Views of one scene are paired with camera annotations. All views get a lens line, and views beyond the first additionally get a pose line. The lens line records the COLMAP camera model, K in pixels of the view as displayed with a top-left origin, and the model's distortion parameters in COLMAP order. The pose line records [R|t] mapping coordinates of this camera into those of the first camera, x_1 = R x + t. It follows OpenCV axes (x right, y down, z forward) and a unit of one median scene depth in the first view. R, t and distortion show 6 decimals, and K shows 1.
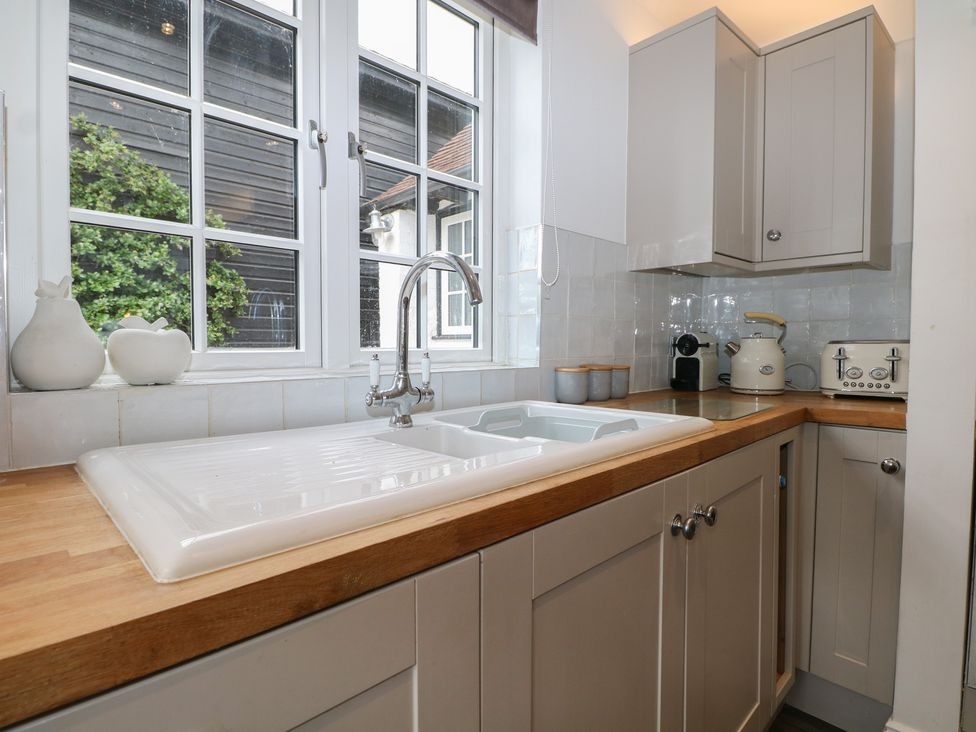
lens RADIAL K [[513.7, 0, 484.4], [0, 513.7, 360.6], [0, 0, 1]] dist [0.004978, -0.014458]
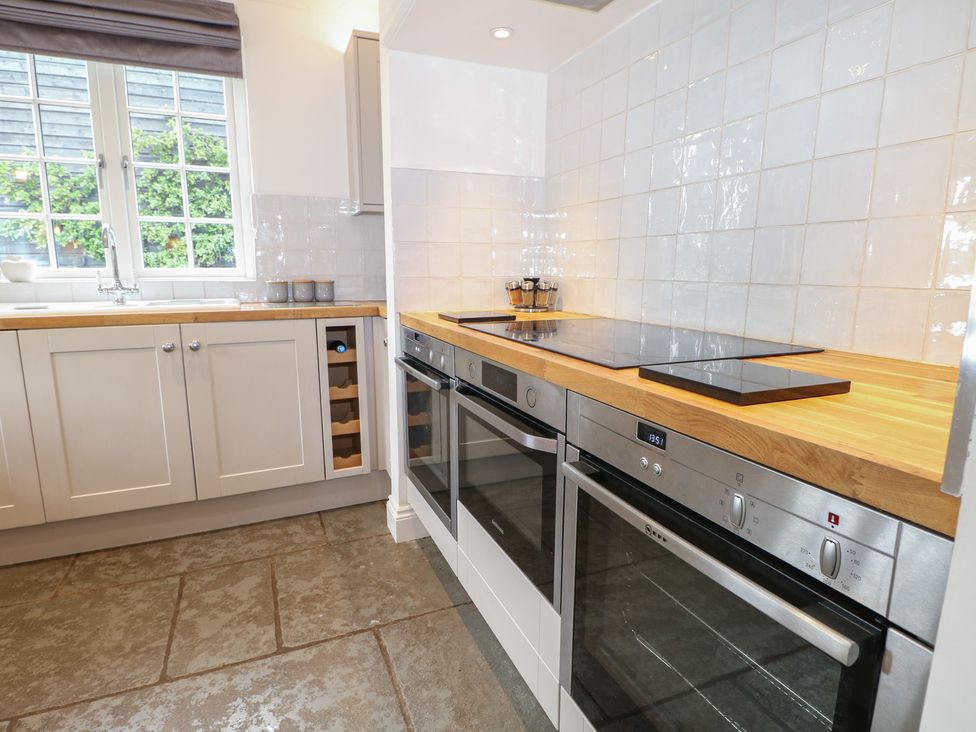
lens RADIAL K [[513.7, 0, 484.4], [0, 513.7, 360.6], [0, 0, 1]] dist [0.004978, -0.014458]
pose [[0.946519, 0.059355, -0.317140, 0.571416], [-0.013400, 0.989317, 0.145163, 0.007885], [0.322368, -0.133150, 0.937203, -0.163195]]
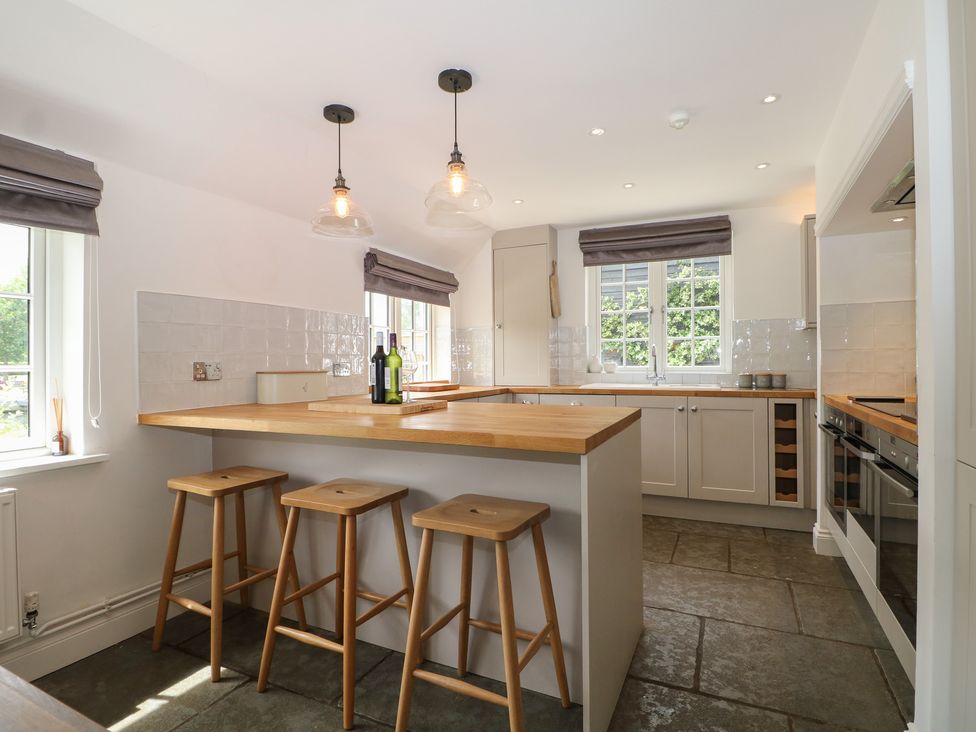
lens RADIAL K [[513.7, 0, 484.4], [0, 513.7, 360.6], [0, 0, 1]] dist [0.004978, -0.014458]
pose [[0.366244, -0.006483, -0.930496, 0.930859], [-0.023157, 0.999603, -0.016079, 0.007679], [0.930231, 0.027436, 0.365949, -0.543623]]
